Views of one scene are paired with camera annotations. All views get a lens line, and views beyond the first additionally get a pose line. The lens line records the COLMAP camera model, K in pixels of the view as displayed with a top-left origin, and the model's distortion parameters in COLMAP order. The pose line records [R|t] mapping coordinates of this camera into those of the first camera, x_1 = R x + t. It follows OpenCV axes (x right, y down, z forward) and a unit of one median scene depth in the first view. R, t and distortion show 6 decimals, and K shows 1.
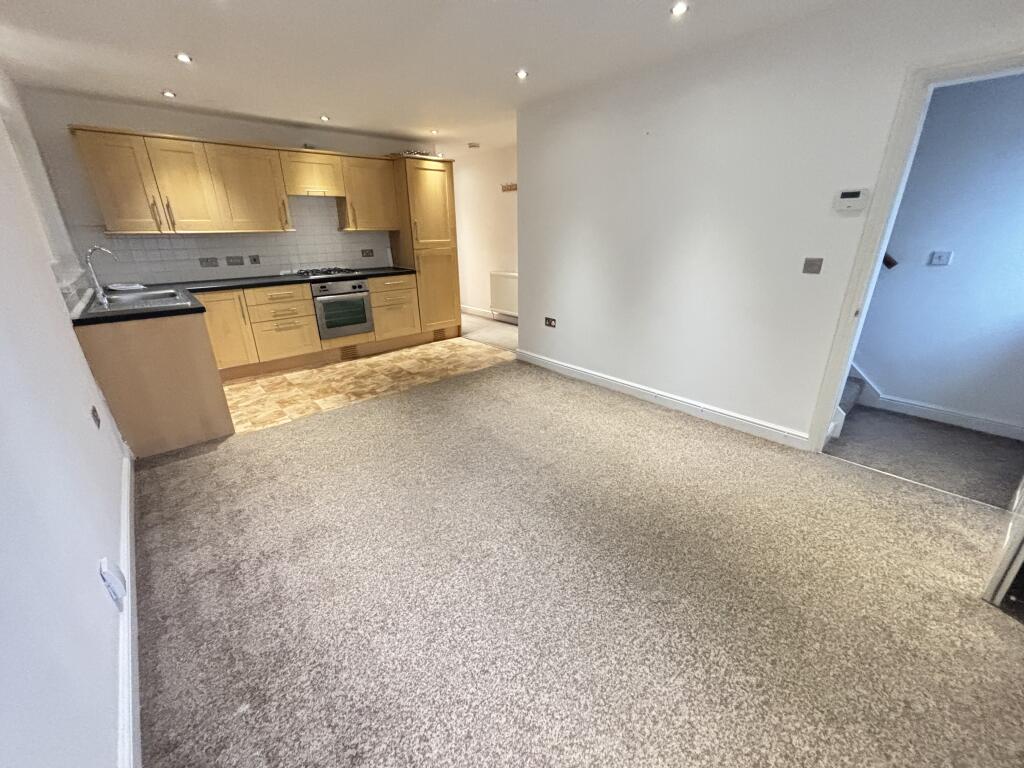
lens RADIAL K [[410.5, 0, 512.1], [0, 410.5, 386.7], [0, 0, 1]] dist [-0.004197, -0.000271]
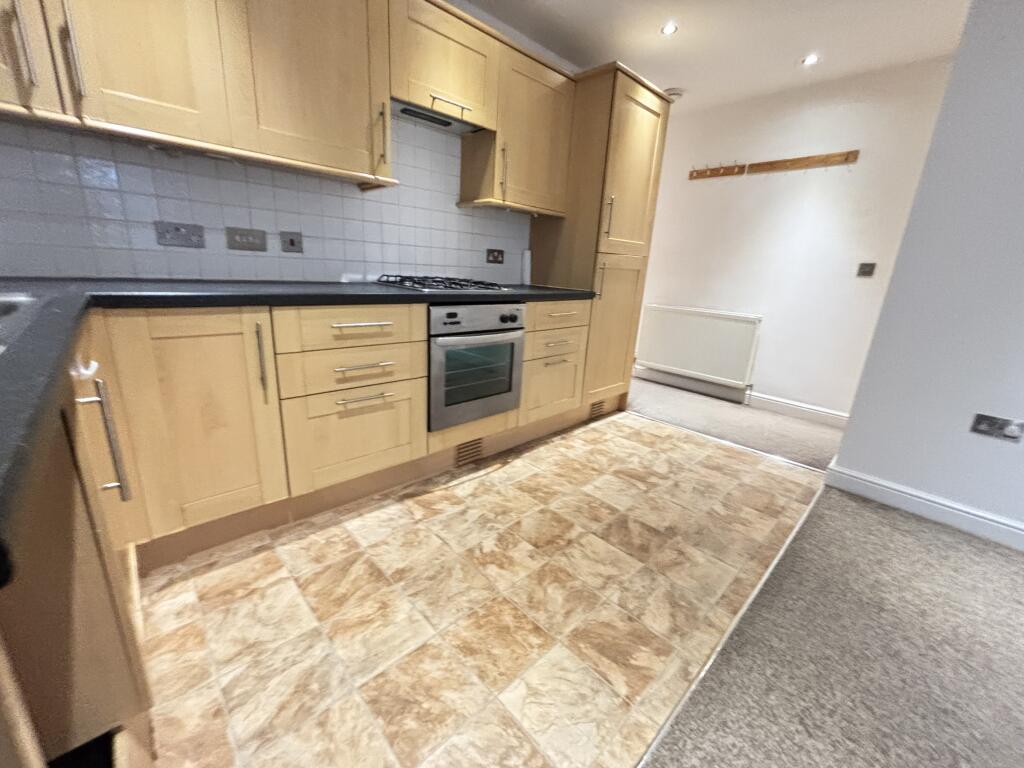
lens RADIAL K [[410.5, 0, 512.6], [0, 410.5, 386.0], [0, 0, 1]] dist [-0.004197, -0.000271]
pose [[0.997173, 0.053653, 0.052612, -0.433533], [-0.049401, 0.995647, -0.079035, -0.143745], [-0.056624, 0.076212, 0.995483, 0.597981]]
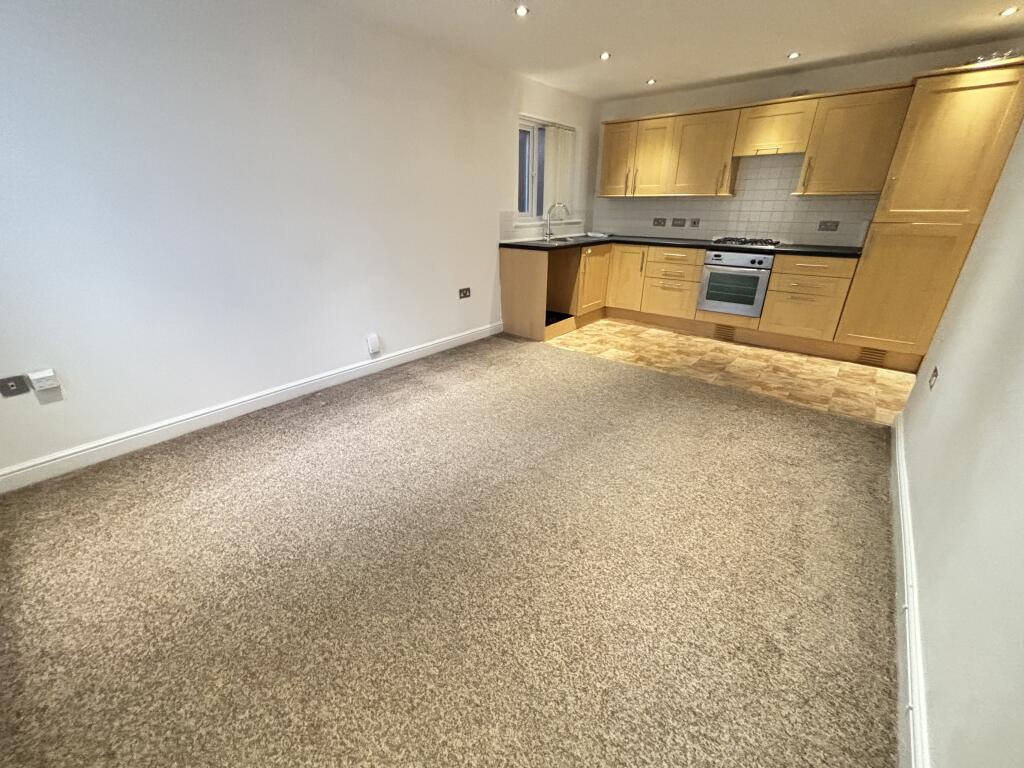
lens RADIAL K [[410.5, 0, 511.1], [0, 410.5, 385.8], [0, 0, 1]] dist [-0.004197, -0.000271]
pose [[0.148801, 0.405310, -0.901988, 0.464030], [-0.356016, 0.872935, 0.333523, -0.132609], [0.922557, 0.271493, 0.274190, 0.400295]]
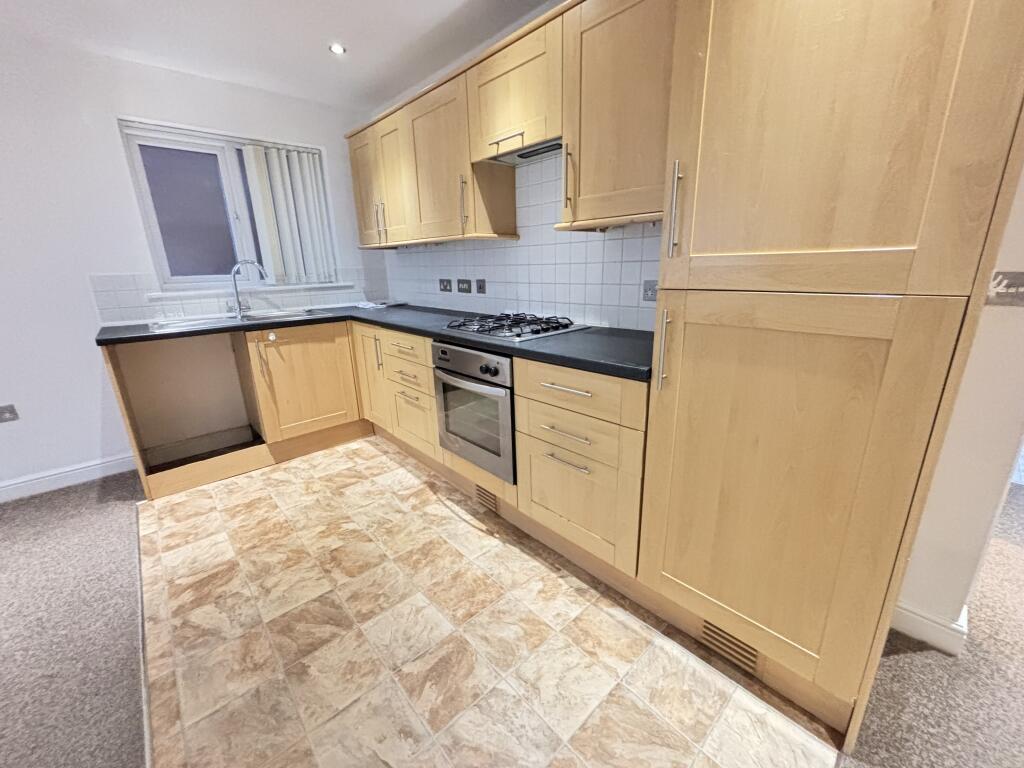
lens RADIAL K [[410.5, 0, 510.1], [0, 410.5, 388.5], [0, 0, 1]] dist [-0.004197, -0.000271]
pose [[0.013872, 0.299612, -0.953960, 0.004629], [-0.338570, 0.899103, 0.277460, -0.378736], [0.940839, 0.319134, 0.113912, 1.078707]]
